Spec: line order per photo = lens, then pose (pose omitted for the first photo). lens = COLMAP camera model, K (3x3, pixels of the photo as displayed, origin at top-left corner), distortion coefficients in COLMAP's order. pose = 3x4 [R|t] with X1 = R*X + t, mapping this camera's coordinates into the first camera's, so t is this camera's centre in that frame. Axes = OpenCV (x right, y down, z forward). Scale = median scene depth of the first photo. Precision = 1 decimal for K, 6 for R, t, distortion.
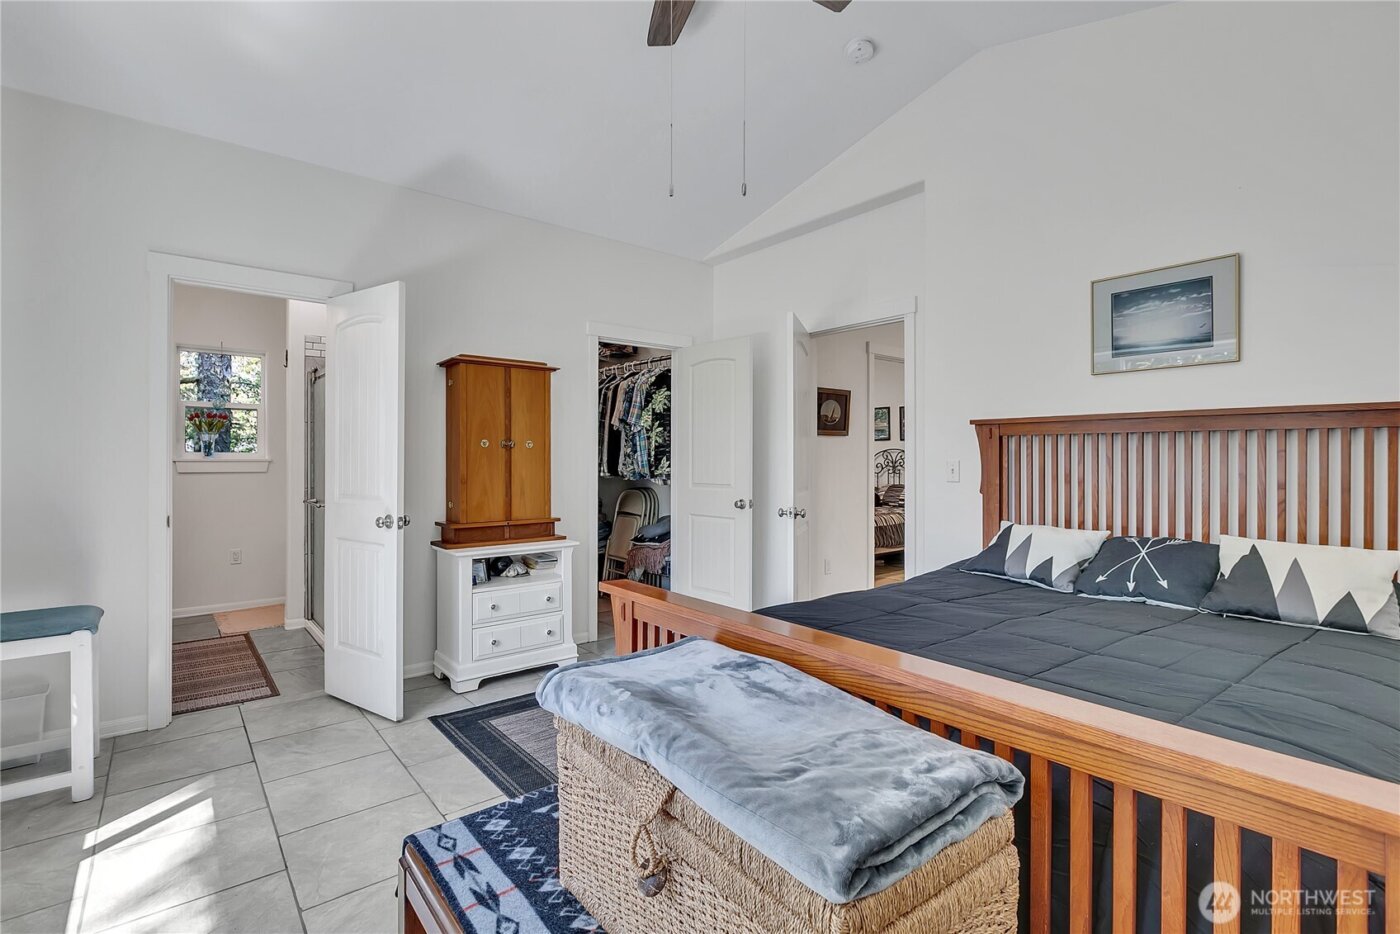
lens RADIAL K [[638.5, 0, 705.2], [0, 638.5, 453.3], [0, 0, 1]] dist [-0.000948, -0.000474]
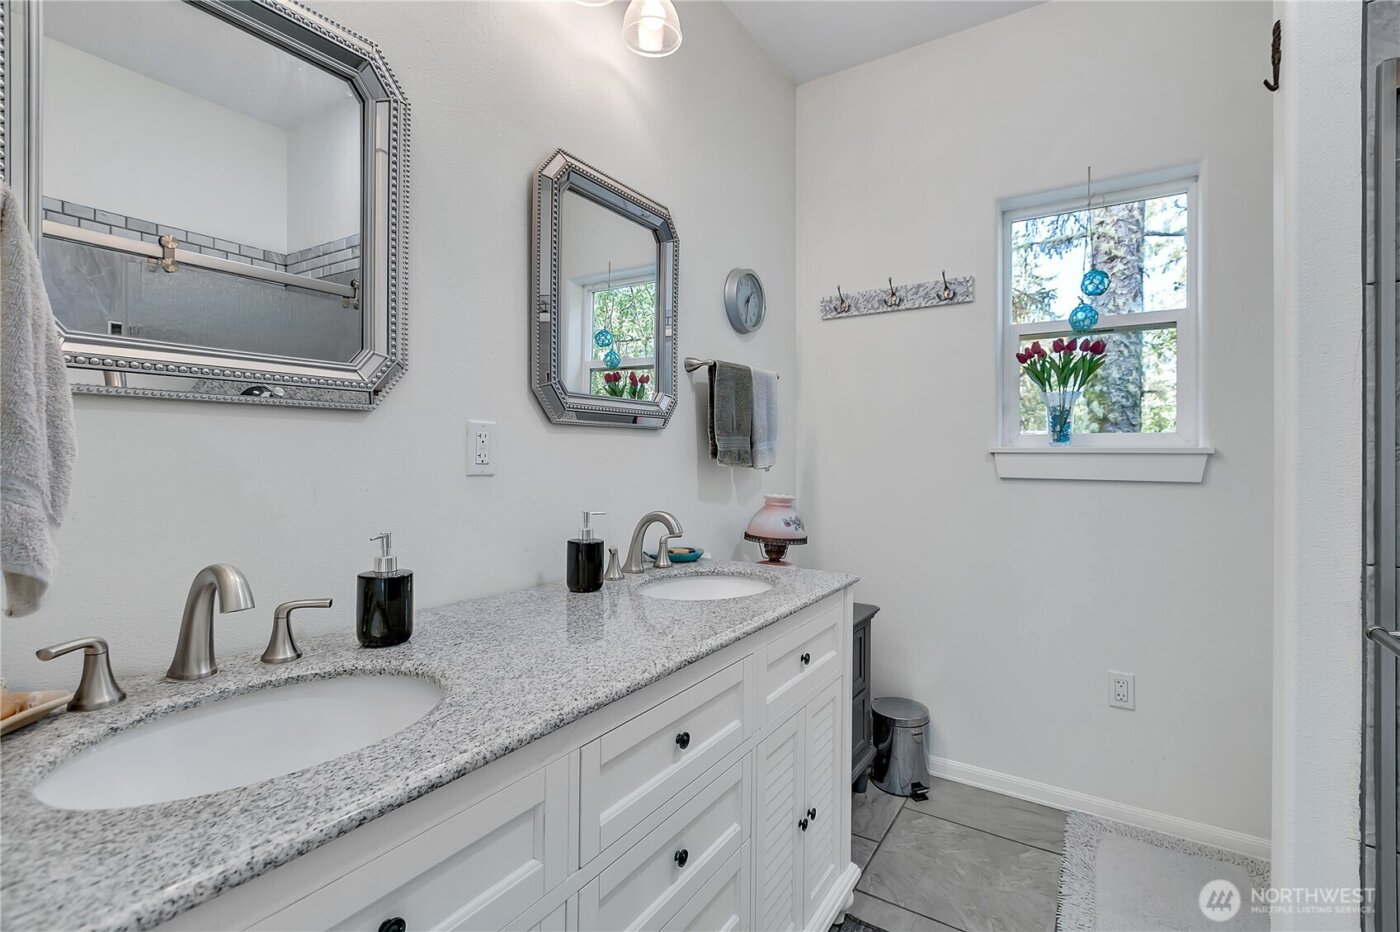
lens RADIAL K [[638.5, 0, 705.2], [0, 638.5, 452.3], [0, 0, 1]] dist [-0.000948, -0.000474]
pose [[0.291225, -0.008532, -0.956617, -0.437587], [0.008202, 0.999946, -0.006422, 0.012443], [0.956619, -0.005976, 0.291279, 0.645184]]
